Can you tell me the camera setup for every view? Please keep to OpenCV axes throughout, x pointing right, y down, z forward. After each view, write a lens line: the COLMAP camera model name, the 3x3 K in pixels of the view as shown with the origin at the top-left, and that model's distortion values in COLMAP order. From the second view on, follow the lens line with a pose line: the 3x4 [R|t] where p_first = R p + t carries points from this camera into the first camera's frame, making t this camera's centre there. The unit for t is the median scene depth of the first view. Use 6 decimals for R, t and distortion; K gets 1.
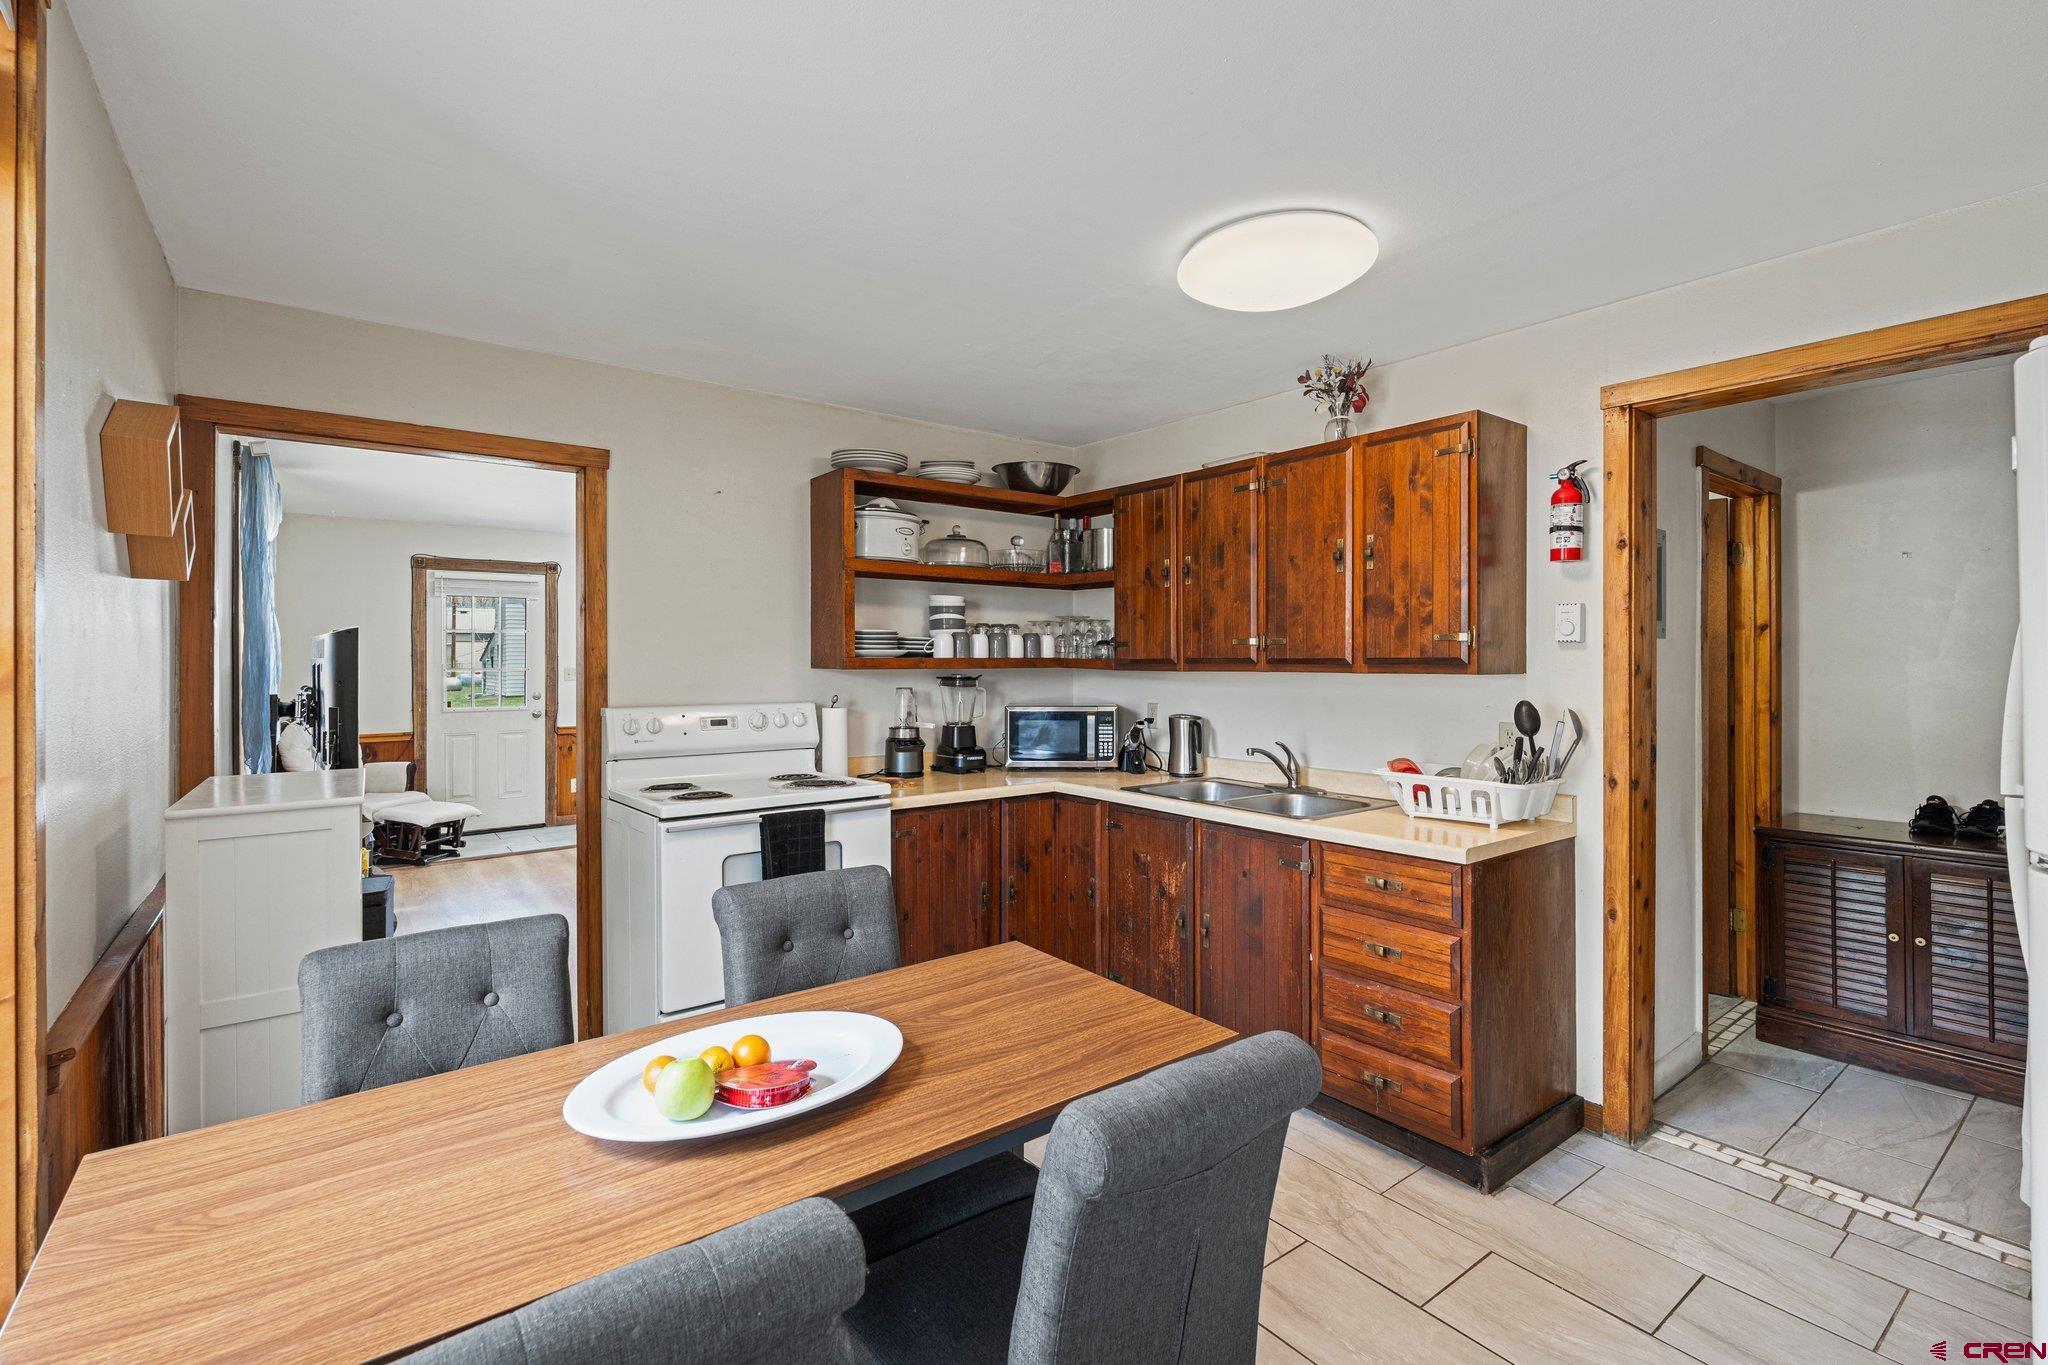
lens RADIAL K [[918.1, 0, 1031.3], [0, 918.1, 663.6], [0, 0, 1]] dist [0.002691, -0.000050]
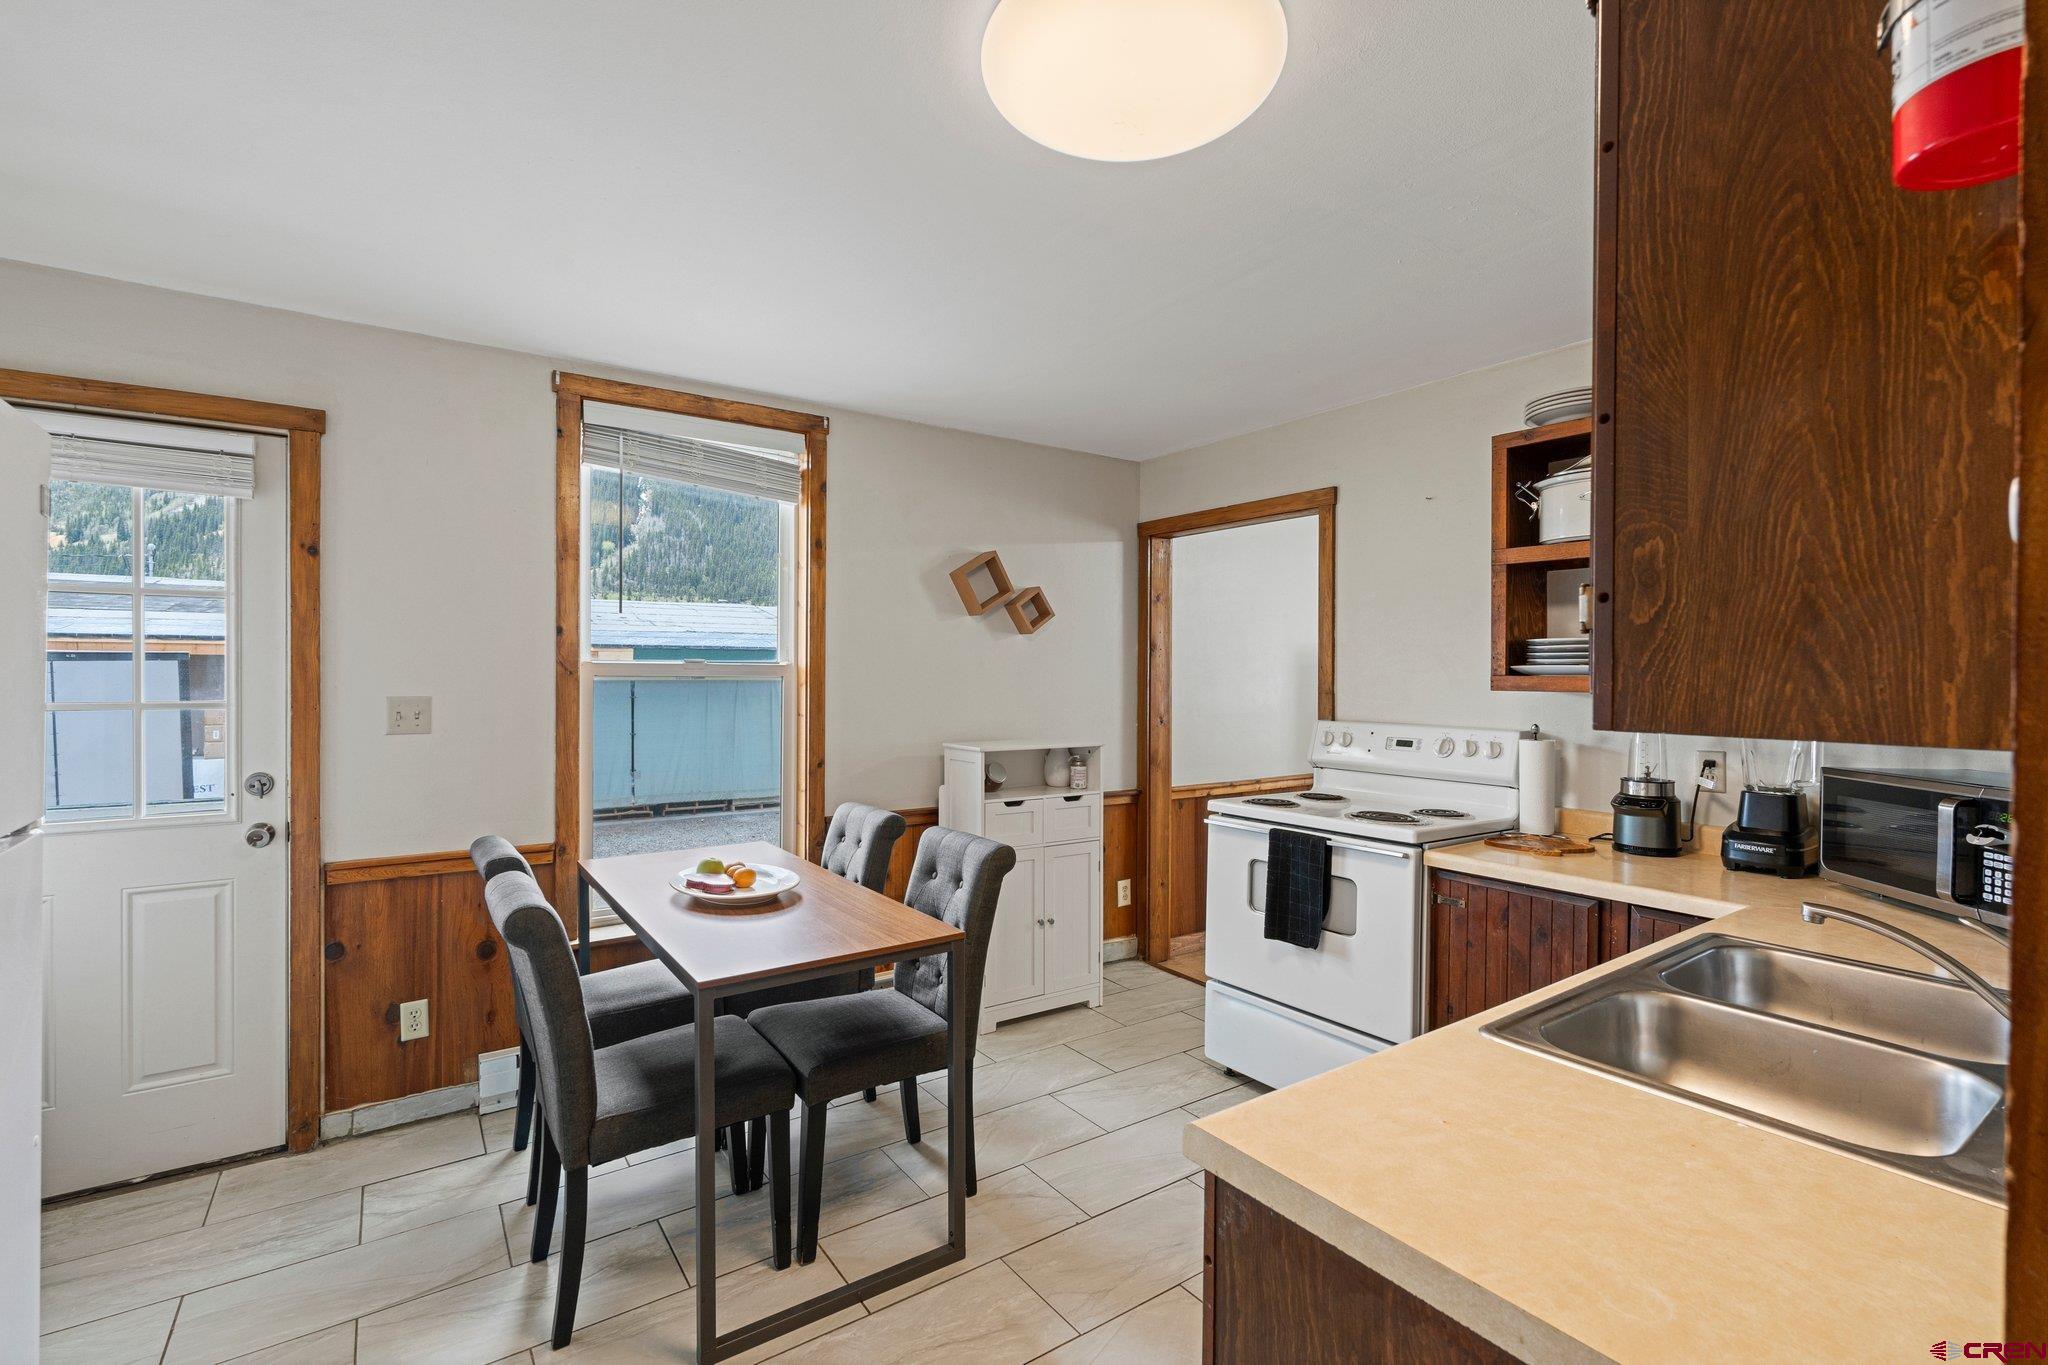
lens RADIAL K [[918.1, 0, 1028.7], [0, 918.1, 677.7], [0, 0, 1]] dist [0.002691, -0.000050]
pose [[-0.057863, 0.005394, -0.998310, 0.755232], [-0.007751, 0.999953, 0.005852, -0.007664], [0.998294, 0.008076, -0.057819, 0.797095]]
